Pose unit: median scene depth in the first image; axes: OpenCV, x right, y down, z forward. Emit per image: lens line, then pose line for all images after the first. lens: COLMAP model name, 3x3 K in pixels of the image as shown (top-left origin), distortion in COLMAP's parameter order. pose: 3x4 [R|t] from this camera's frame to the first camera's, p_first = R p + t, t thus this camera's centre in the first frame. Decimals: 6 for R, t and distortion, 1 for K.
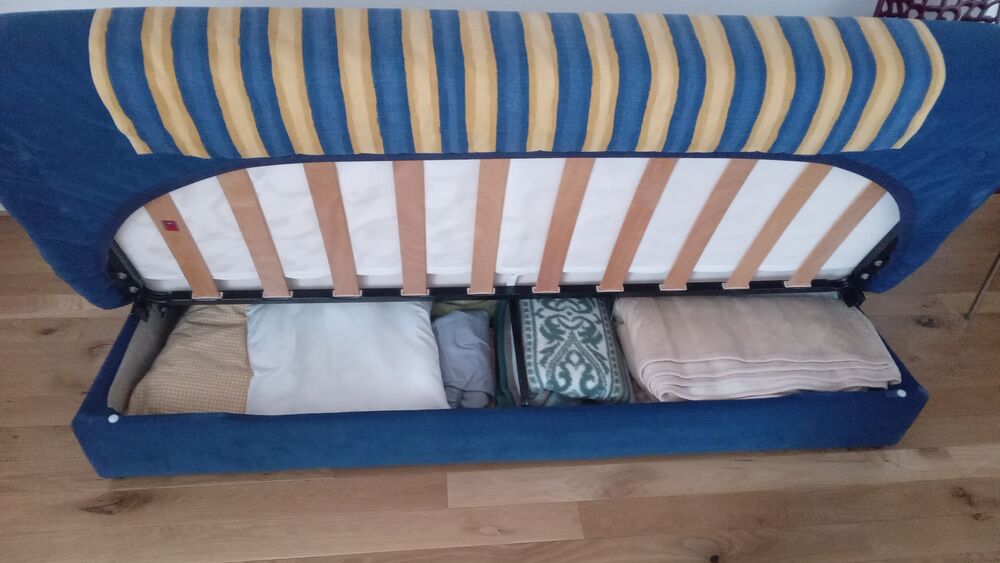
lens RADIAL K [[698.7, 0, 500.0], [0, 698.7, 281.5], [0, 0, 1]] dist [0.063544, -0.074310]
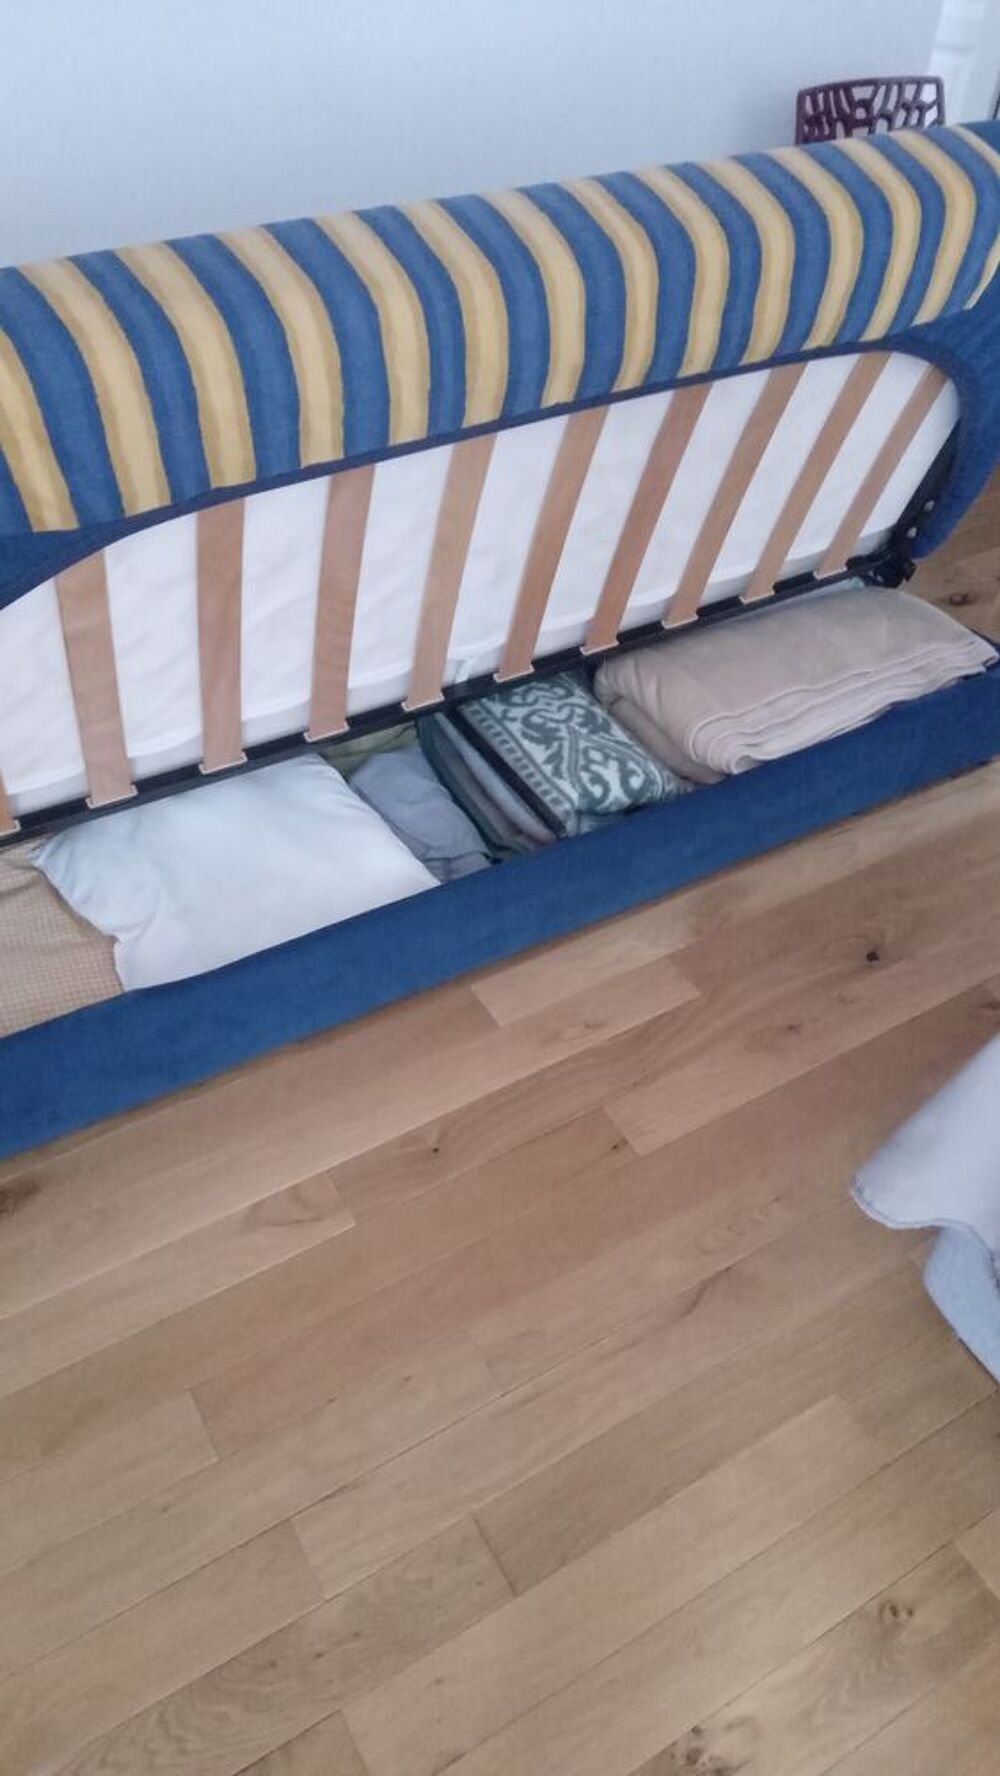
lens RADIAL K [[1240.8, 0, 500.0], [0, 1240.8, 888.0], [0, 0, 1]] dist [0.063544, -0.074310]
pose [[0.906084, -0.317591, 0.279547, -0.338557], [0.298258, 0.948082, 0.110377, 0.072156], [-0.300088, -0.016634, 0.953766, -0.081960]]
